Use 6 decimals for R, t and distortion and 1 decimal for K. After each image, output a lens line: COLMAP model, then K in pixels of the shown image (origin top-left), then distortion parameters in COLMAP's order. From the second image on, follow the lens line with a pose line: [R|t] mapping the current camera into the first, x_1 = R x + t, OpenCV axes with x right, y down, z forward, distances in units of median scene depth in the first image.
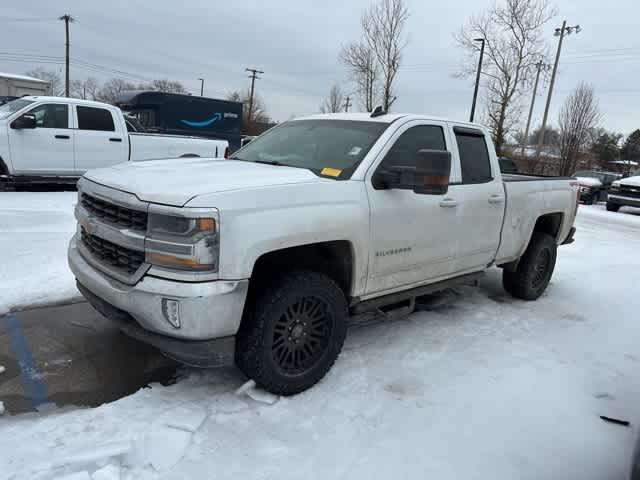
lens RADIAL K [[469.5, 0, 322.4], [0, 469.5, 239.1], [0, 0, 1]] dist [0.054118, -0.062061]
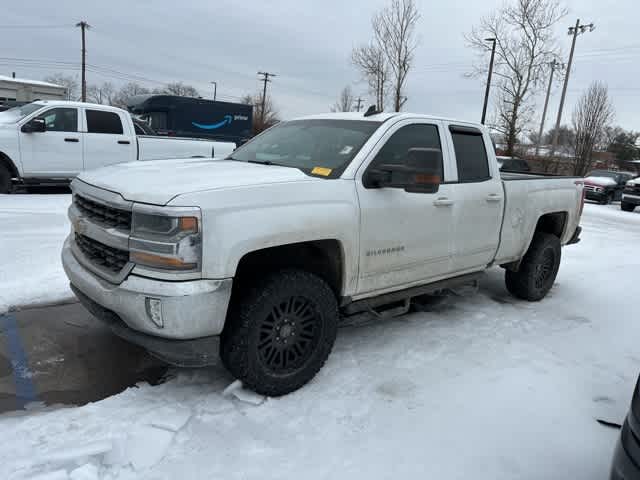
lens RADIAL K [[469.5, 0, 321.4], [0, 469.5, 234.5], [0, 0, 1]] dist [0.054118, -0.062061]
pose [[0.999519, -0.002888, -0.030876, 0.049564], [0.002479, 0.999909, -0.013274, 0.004841], [0.030911, 0.013191, 0.999435, 0.006267]]
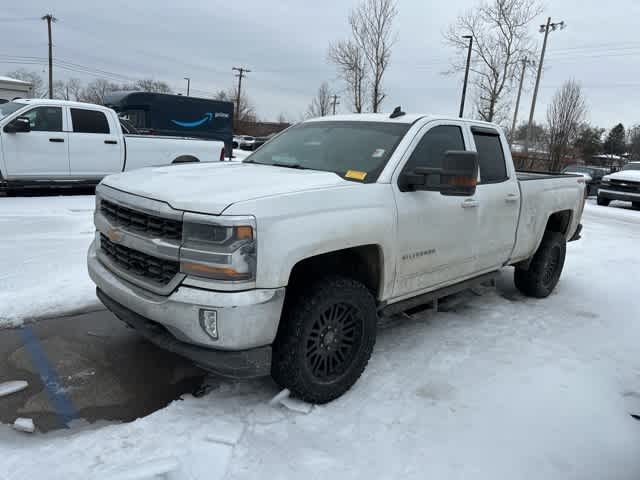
lens RADIAL K [[469.5, 0, 322.1], [0, 469.5, 239.4], [0, 0, 1]] dist [0.054118, -0.062061]
pose [[0.999482, -0.018955, 0.026000, -0.082817], [0.018836, 0.999811, 0.004795, -0.013717], [-0.026086, -0.004303, 0.999650, 0.016380]]
